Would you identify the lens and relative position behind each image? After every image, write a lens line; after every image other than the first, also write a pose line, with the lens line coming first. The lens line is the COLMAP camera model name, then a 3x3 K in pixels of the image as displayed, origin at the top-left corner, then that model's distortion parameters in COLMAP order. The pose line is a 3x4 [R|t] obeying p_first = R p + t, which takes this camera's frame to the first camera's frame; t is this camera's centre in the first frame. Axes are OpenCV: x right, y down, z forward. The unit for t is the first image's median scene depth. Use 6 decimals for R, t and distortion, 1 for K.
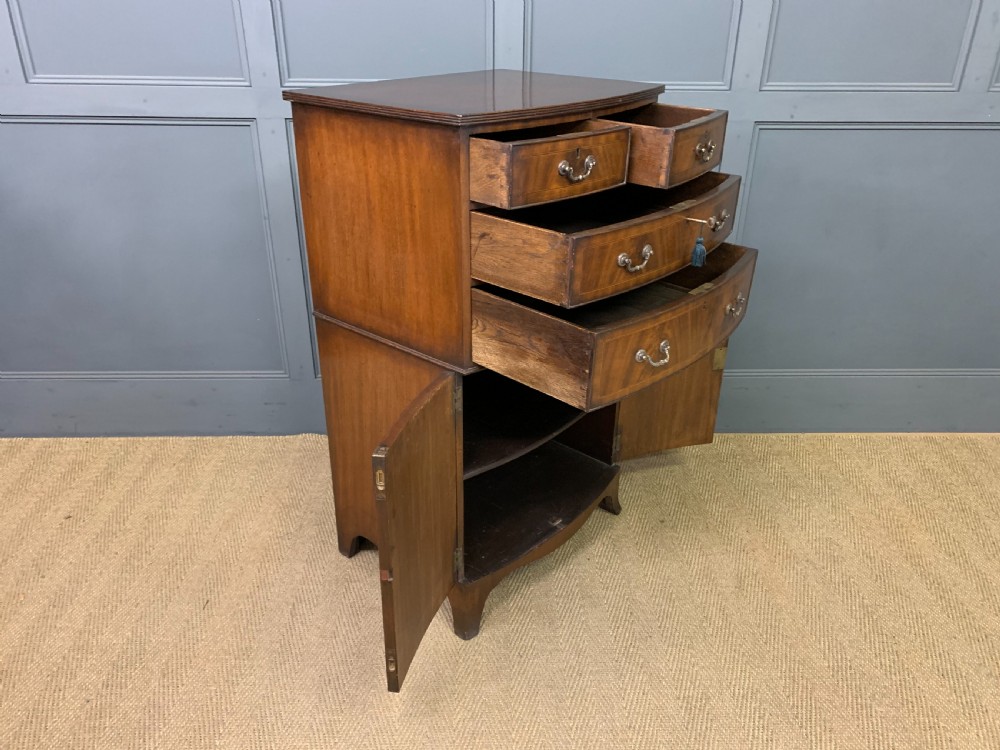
lens RADIAL K [[777.0, 0, 502.4], [0, 777.0, 375.9], [0, 0, 1]] dist [0.008336, 0.002881]
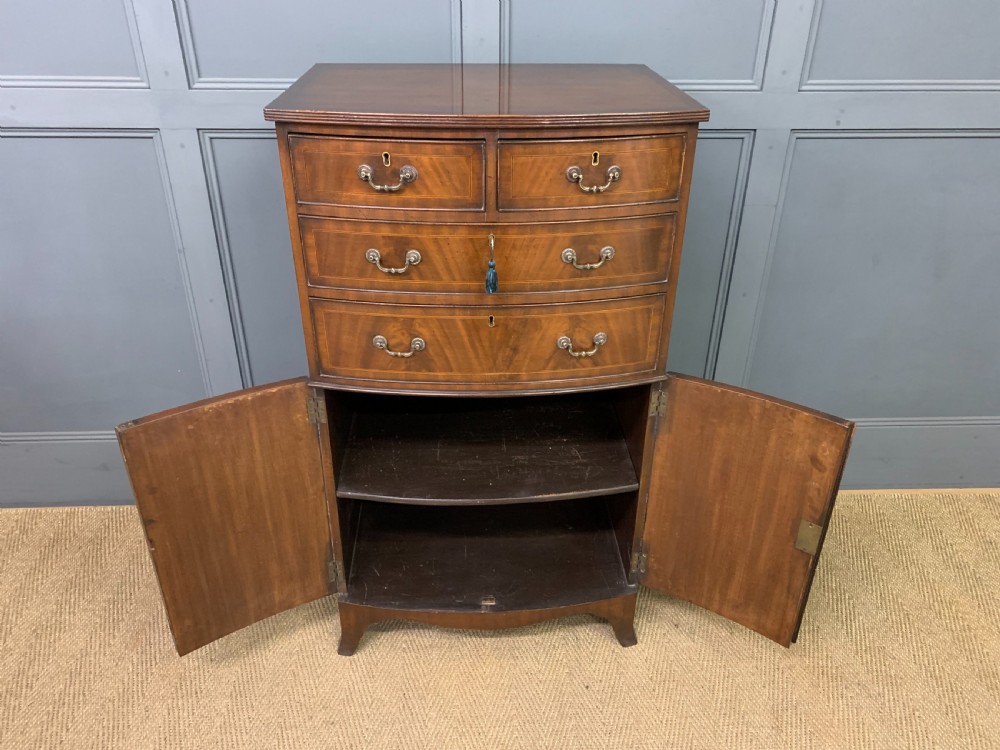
lens RADIAL K [[777.0, 0, 502.9], [0, 777.0, 362.7], [0, 0, 1]] dist [0.008336, 0.002881]
pose [[0.999854, -0.008863, 0.014631, 0.017263], [0.008398, 0.999465, 0.031608, -0.129845], [-0.014903, -0.031481, 0.999393, 0.225764]]
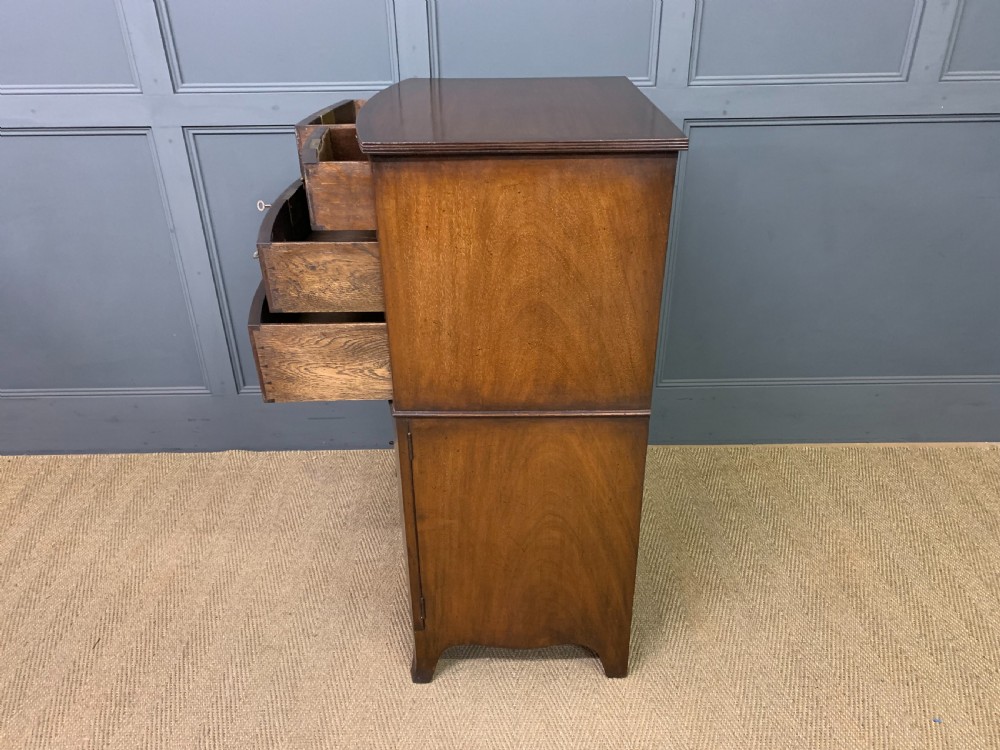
lens RADIAL K [[777.0, 0, 499.2], [0, 777.0, 377.8], [0, 0, 1]] dist [0.008336, 0.002881]
pose [[0.999421, -0.010514, -0.032357, 0.147323], [0.011632, 0.999335, 0.034560, -0.059934], [0.031972, -0.034917, 0.998879, 0.063872]]
